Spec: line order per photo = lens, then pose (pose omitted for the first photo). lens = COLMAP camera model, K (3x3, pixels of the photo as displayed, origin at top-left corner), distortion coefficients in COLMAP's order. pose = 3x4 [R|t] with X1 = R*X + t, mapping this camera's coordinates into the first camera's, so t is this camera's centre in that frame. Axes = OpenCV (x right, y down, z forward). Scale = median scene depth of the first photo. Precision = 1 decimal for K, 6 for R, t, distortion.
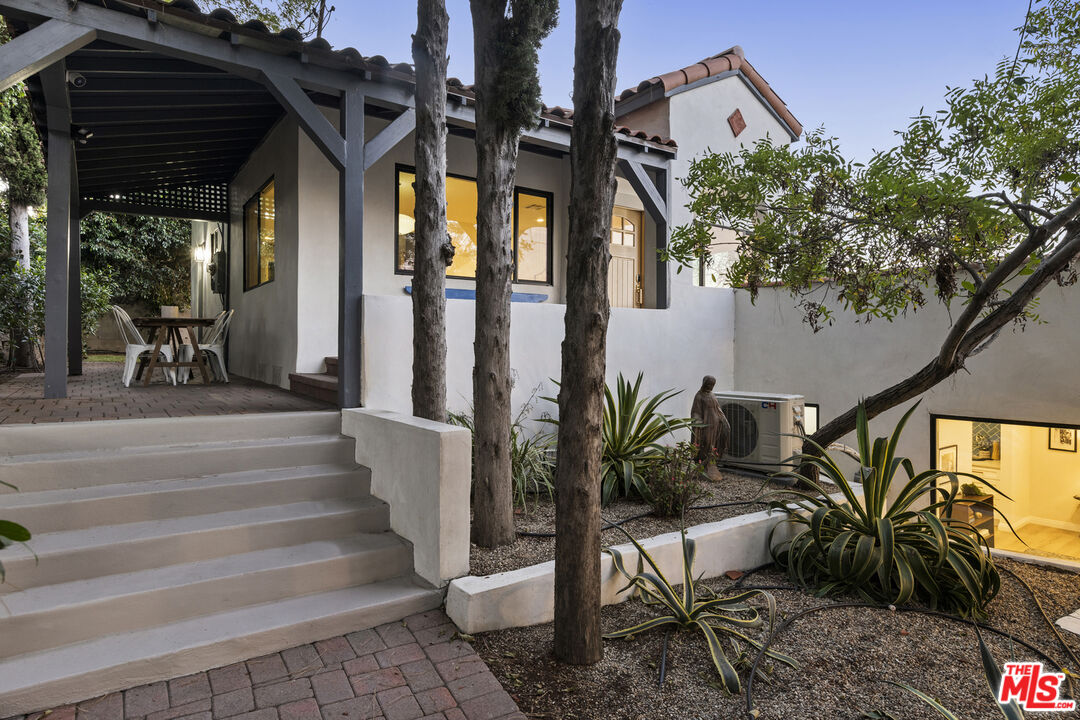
lens RADIAL K [[560.6, 0, 540.0], [0, 560.6, 360.0], [0, 0, 1]] dist [0.040845, 0.000083]
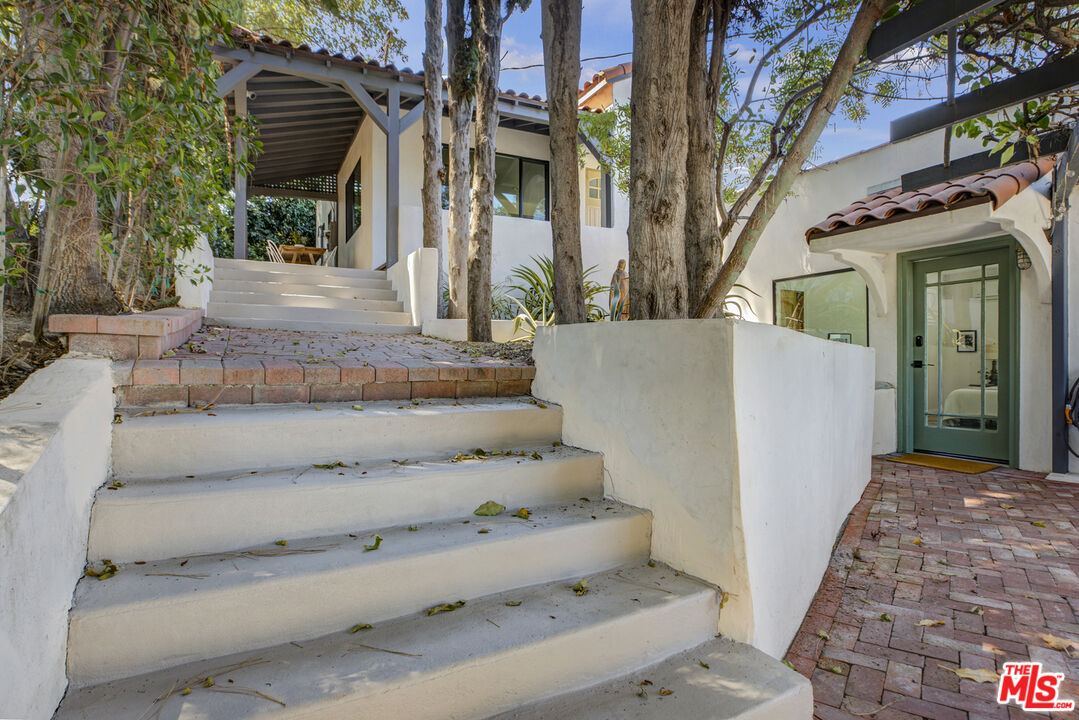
lens RADIAL K [[512.3, 0, 539.5], [0, 512.3, 360.0], [0, 0, 1]] dist [-0.003027, -0.000230]
pose [[0.989579, -0.006962, -0.143824, 0.277989], [0.008693, 0.999897, 0.011411, 0.286019], [0.143729, -0.012542, 0.989538, -0.414130]]
